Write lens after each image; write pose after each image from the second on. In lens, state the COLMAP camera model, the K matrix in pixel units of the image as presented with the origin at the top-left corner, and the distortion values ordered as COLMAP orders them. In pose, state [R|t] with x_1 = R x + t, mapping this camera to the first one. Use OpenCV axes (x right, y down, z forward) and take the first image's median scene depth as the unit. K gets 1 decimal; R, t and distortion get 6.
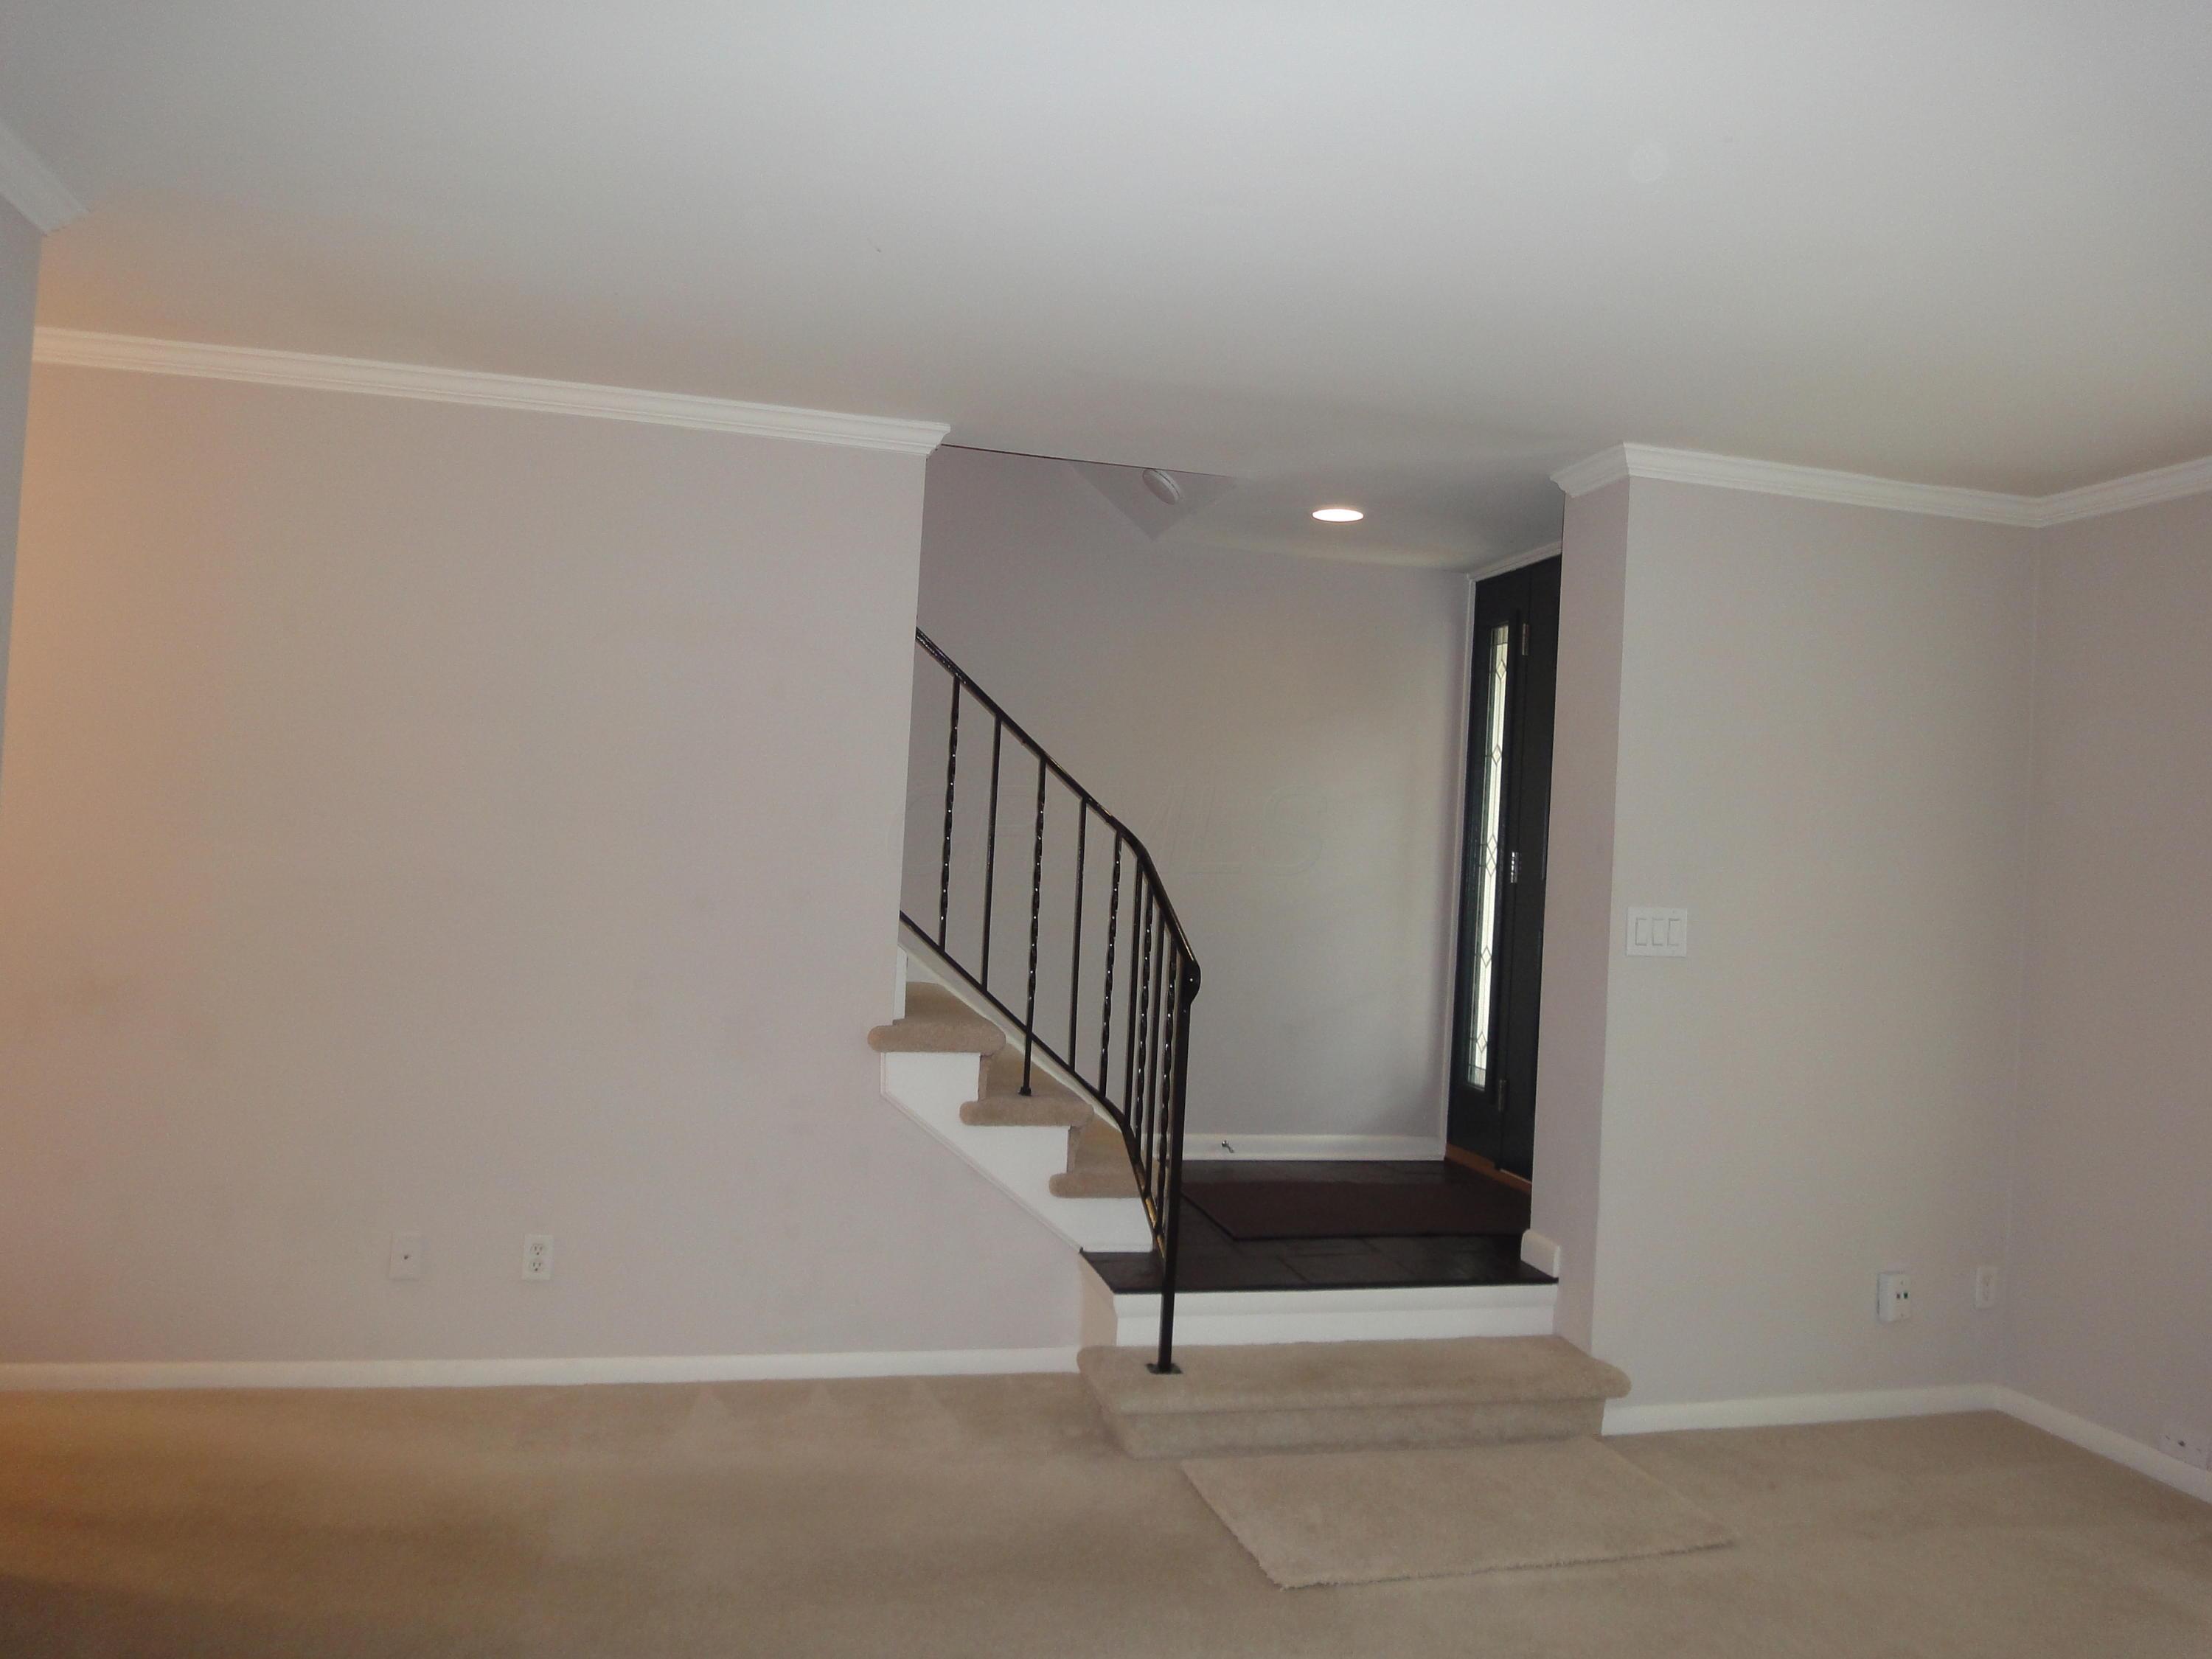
lens RADIAL K [[1566.6, 0, 1112.6], [0, 1566.6, 827.8], [0, 0, 1]] dist [-0.040564, 0.002486]
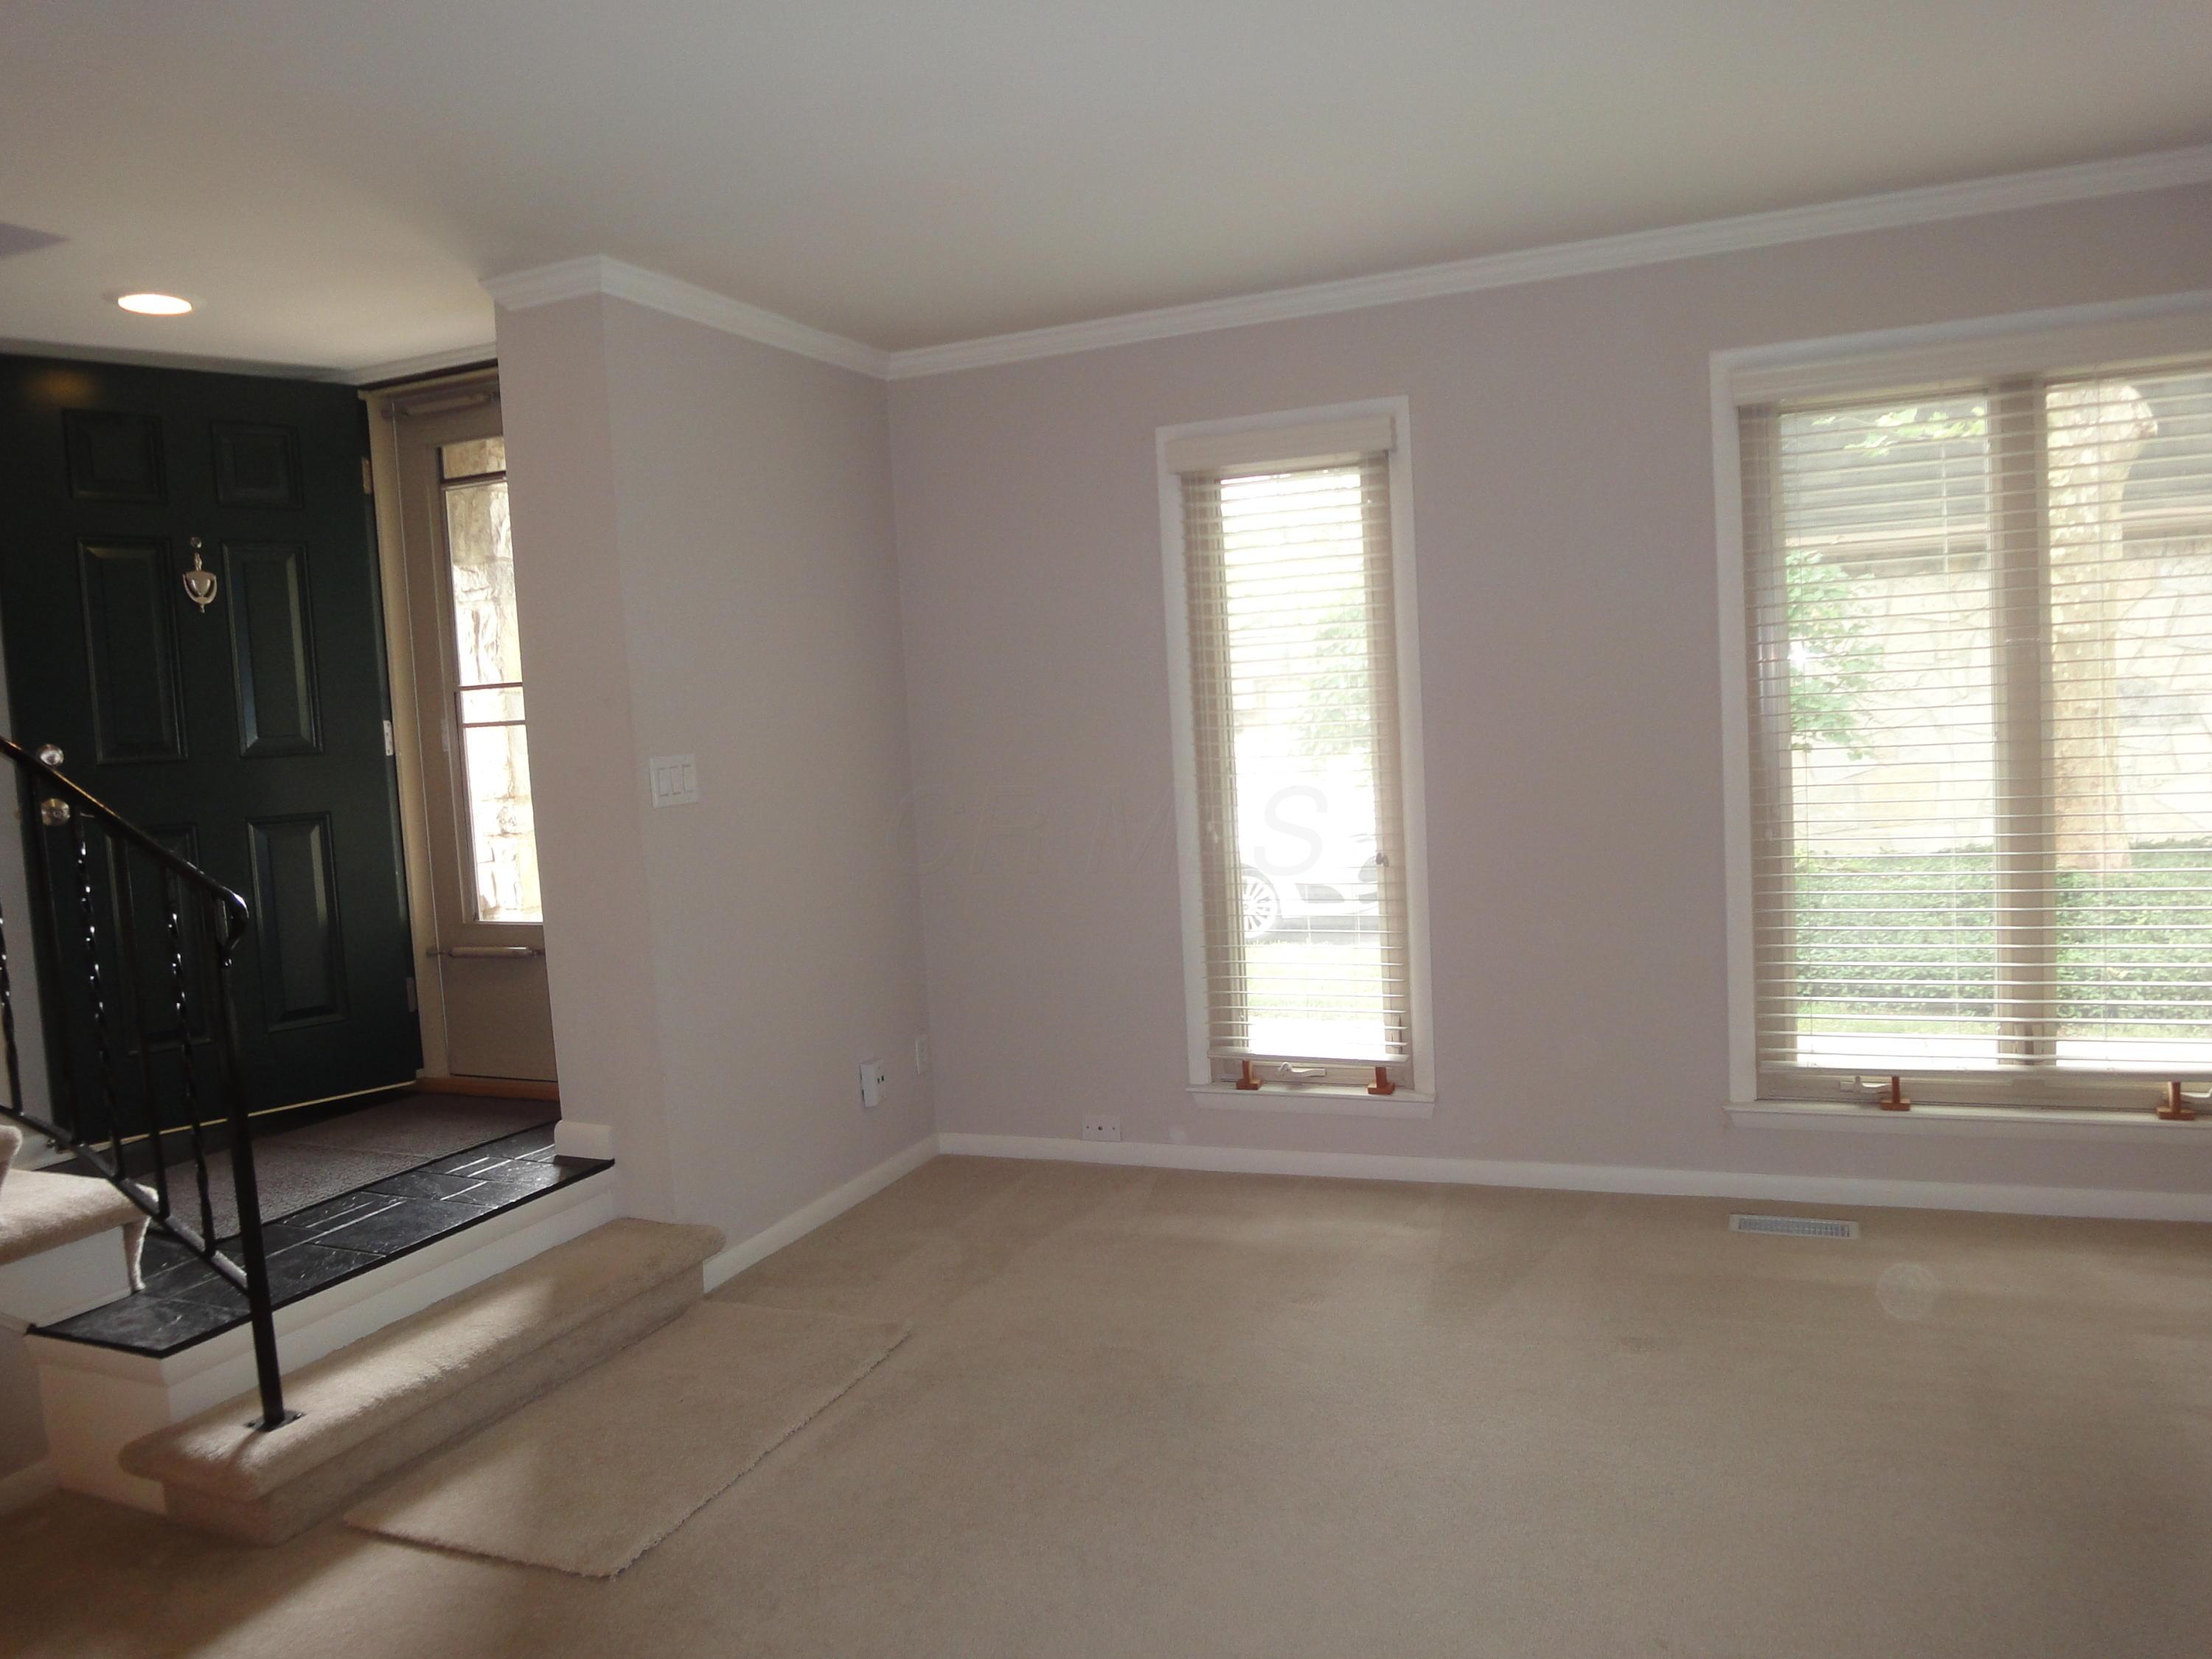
lens RADIAL K [[1566.6, 0, 1101.4], [0, 1566.6, 828.6], [0, 0, 1]] dist [-0.040564, 0.002486]
pose [[0.595012, -0.149732, 0.789646, -0.267321], [0.077771, 0.988609, 0.128858, -0.008204], [-0.799945, -0.015261, 0.599879, 0.211681]]
